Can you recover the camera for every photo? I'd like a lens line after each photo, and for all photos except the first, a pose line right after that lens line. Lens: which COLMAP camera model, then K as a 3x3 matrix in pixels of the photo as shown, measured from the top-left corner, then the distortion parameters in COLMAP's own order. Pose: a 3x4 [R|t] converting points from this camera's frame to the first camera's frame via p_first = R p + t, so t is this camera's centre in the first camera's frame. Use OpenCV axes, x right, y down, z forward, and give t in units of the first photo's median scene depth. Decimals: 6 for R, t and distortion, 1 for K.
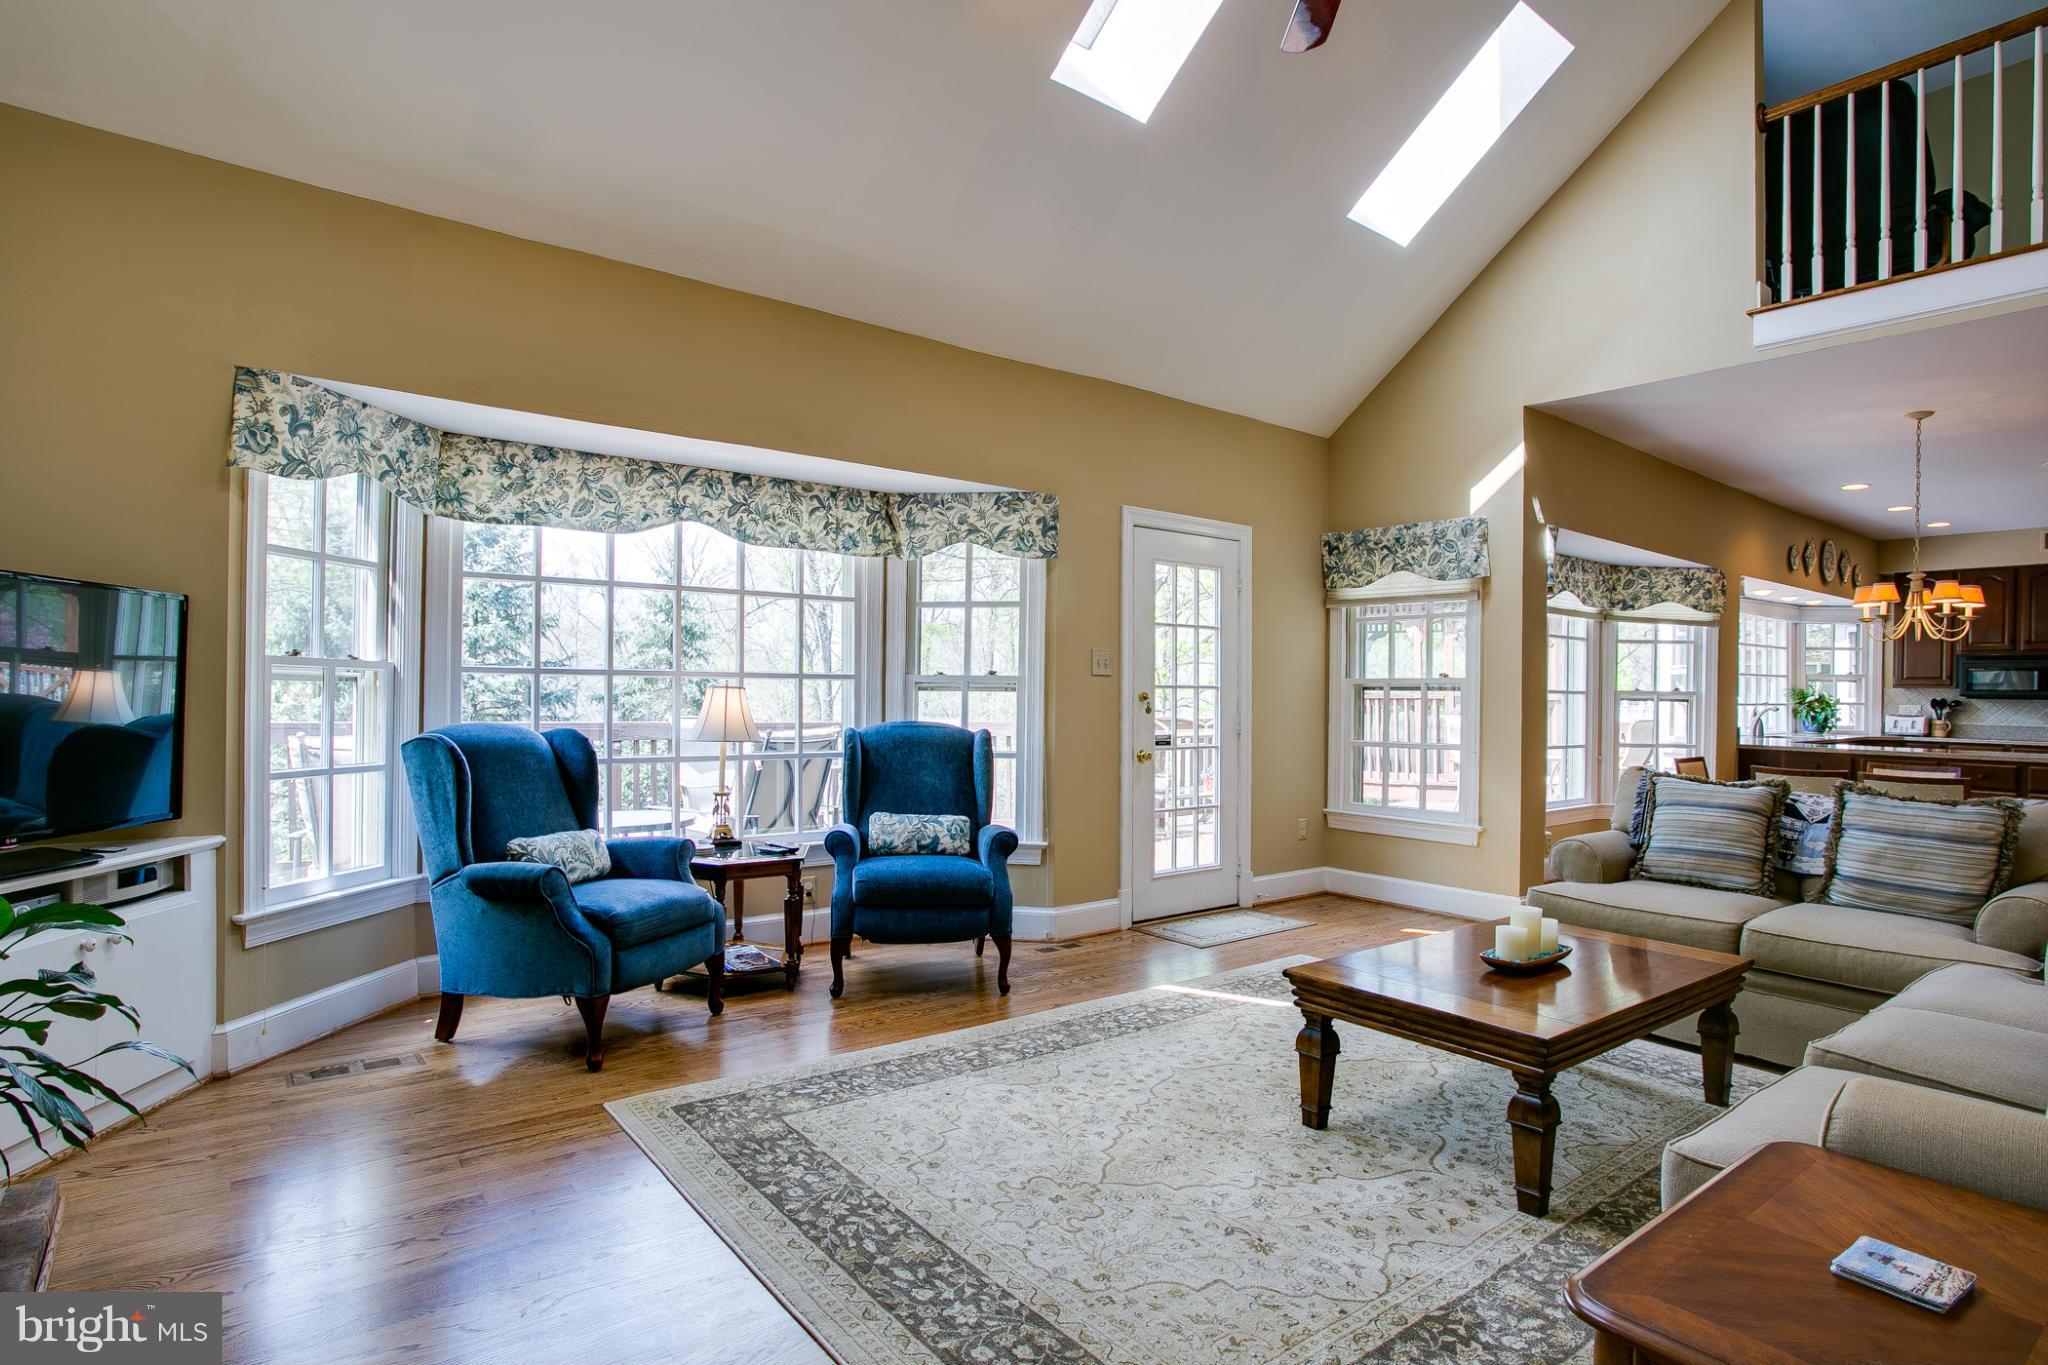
lens RADIAL K [[1099.0, 0, 1024.0], [0, 1099.0, 682.5], [0, 0, 1]] dist [-0.083153, 0.063642]
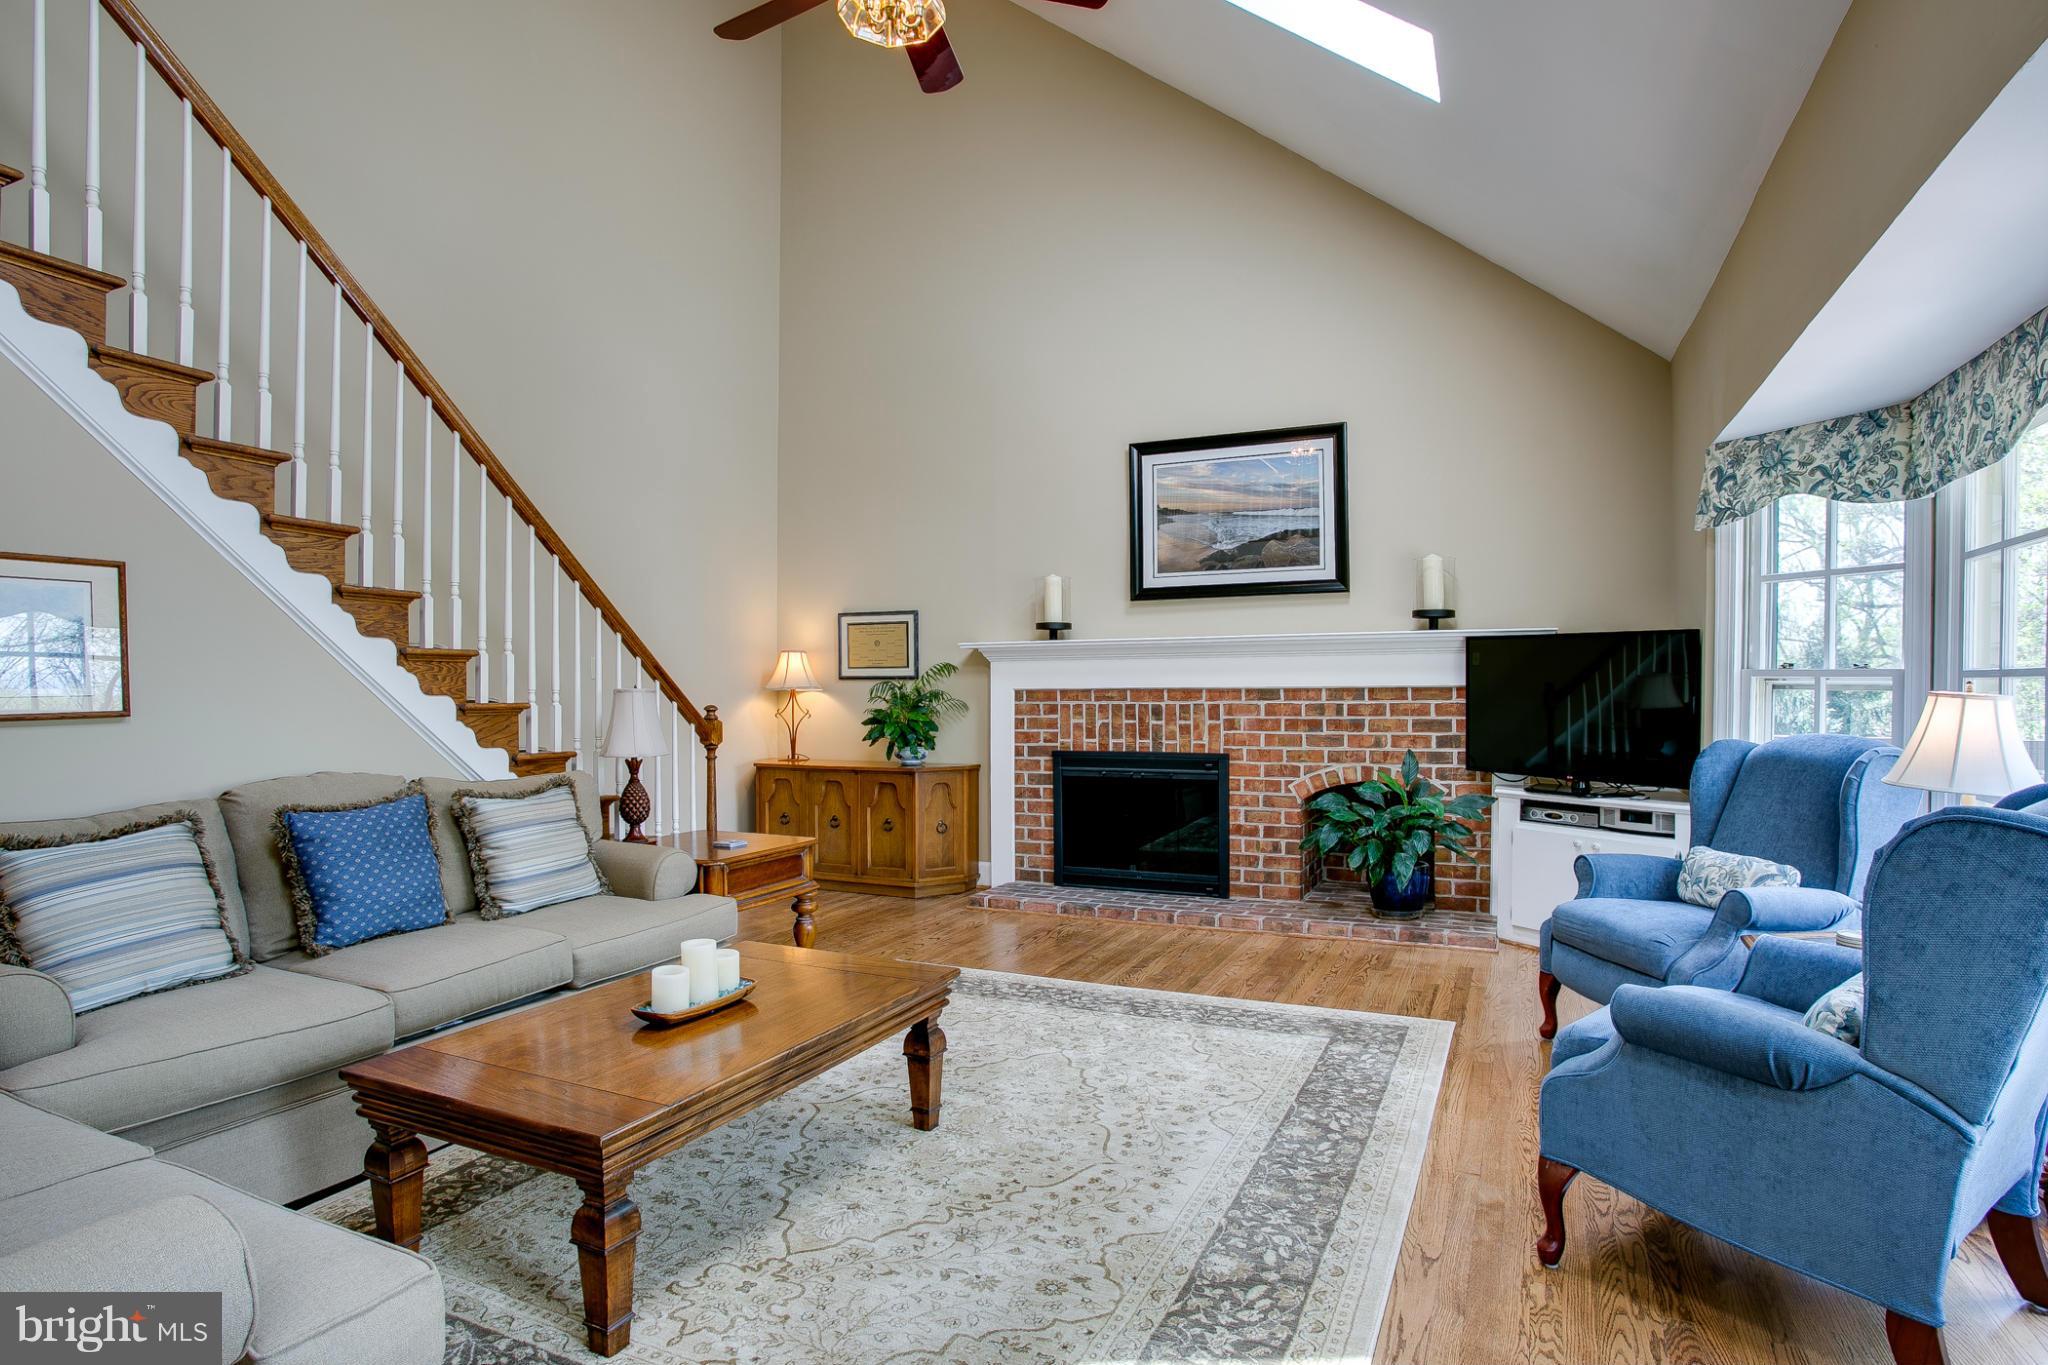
lens RADIAL K [[1099.0, 0, 1024.0], [0, 1099.0, 682.5], [0, 0, 1]] dist [-0.083153, 0.063642]
pose [[-0.895105, -0.015124, -0.445600, 0.569709], [-0.009634, 0.999847, -0.014584, 0.014649], [0.445752, -0.008761, -0.895113, 1.724213]]
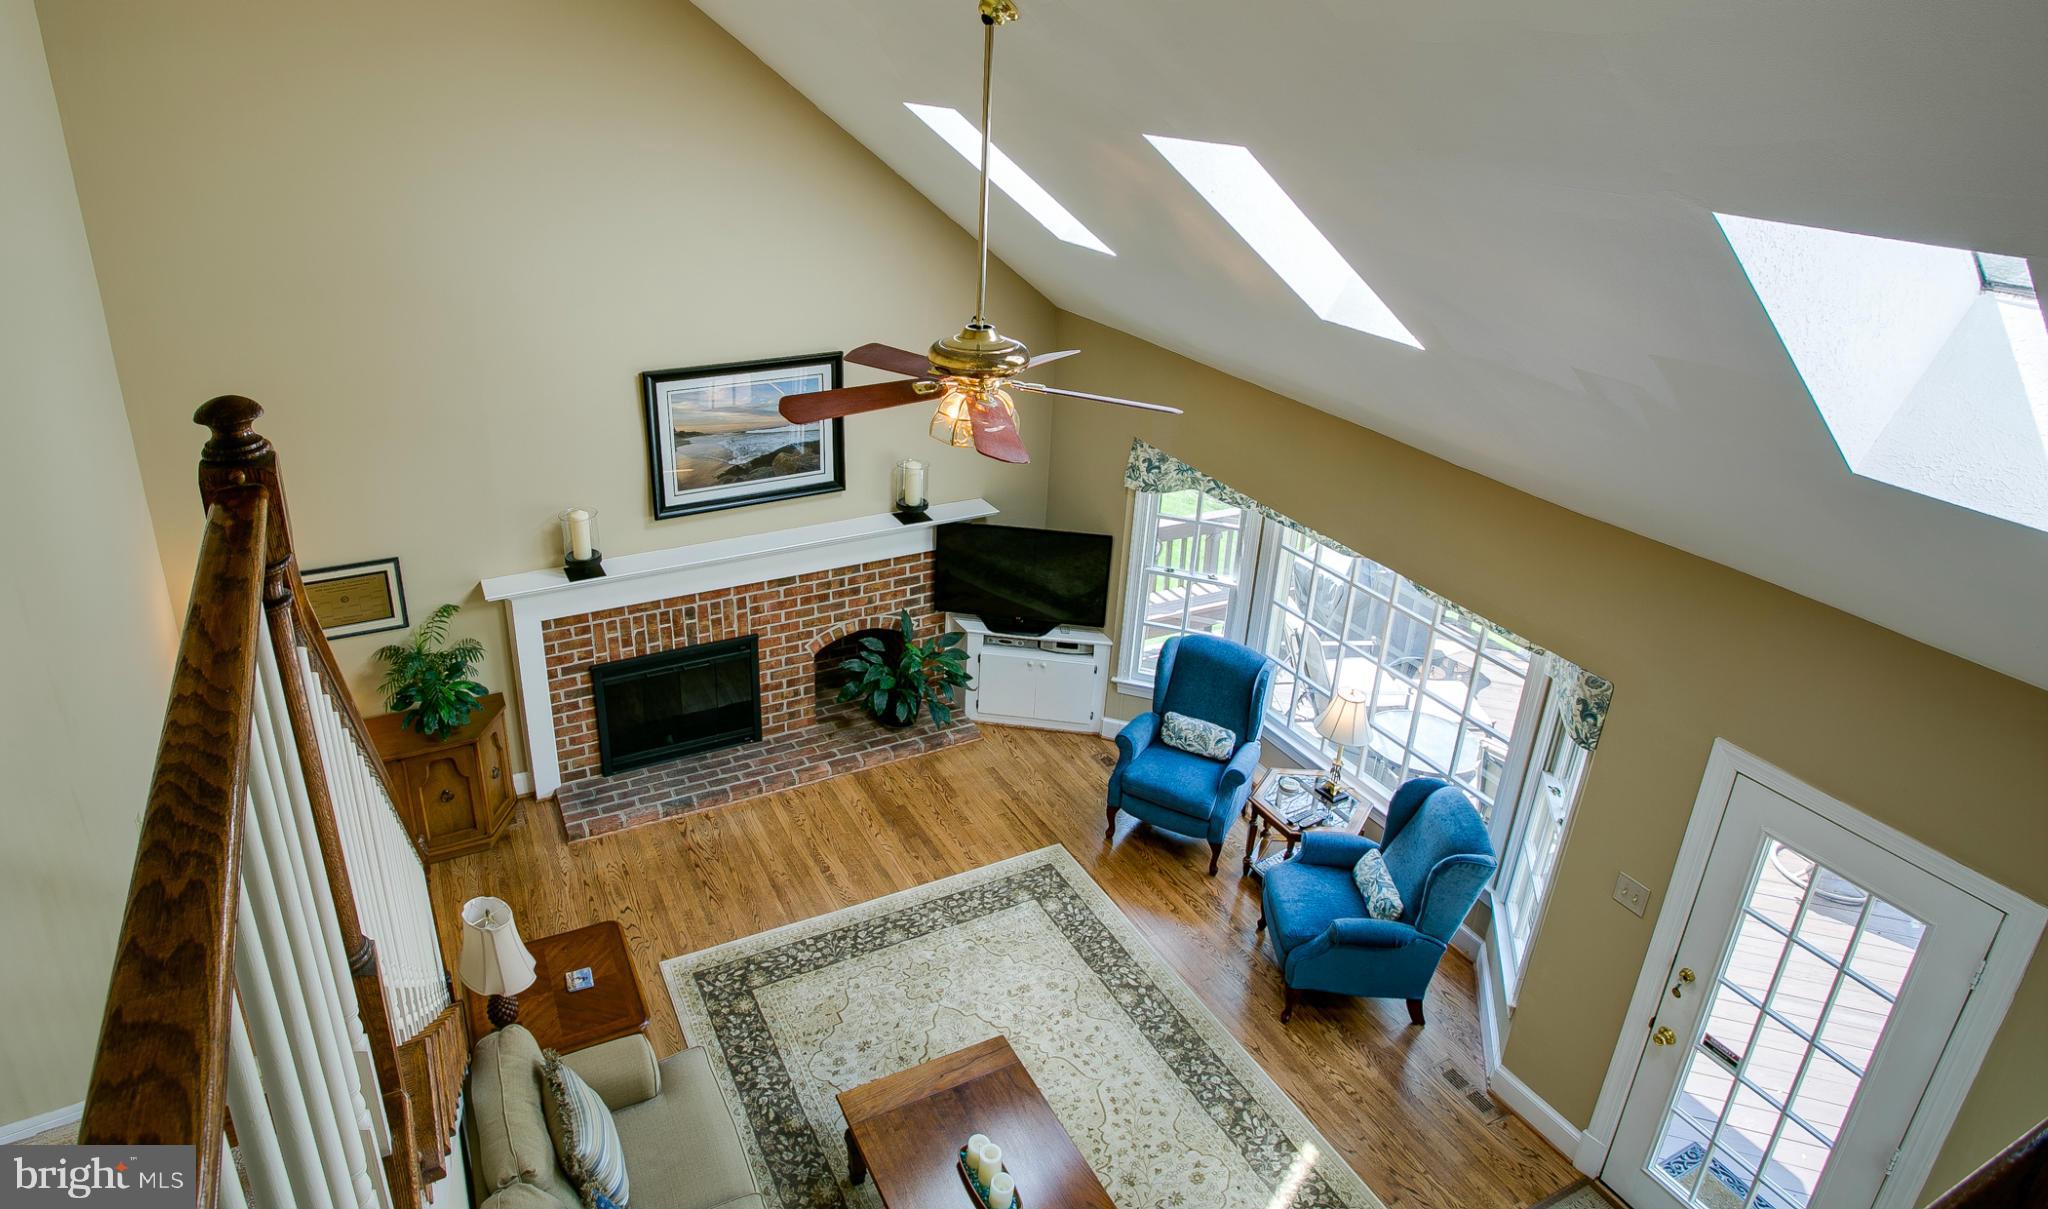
lens RADIAL K [[1171.2, 0, 943.8], [0, 1171.2, 498.7], [0, 0, 1]] dist [-0.067981, 0.001126]
pose [[-0.213675, 0.334360, -0.917903, 1.342304], [-0.020270, 0.937884, 0.346357, -0.903000], [0.976695, 0.092614, -0.193625, 1.040854]]
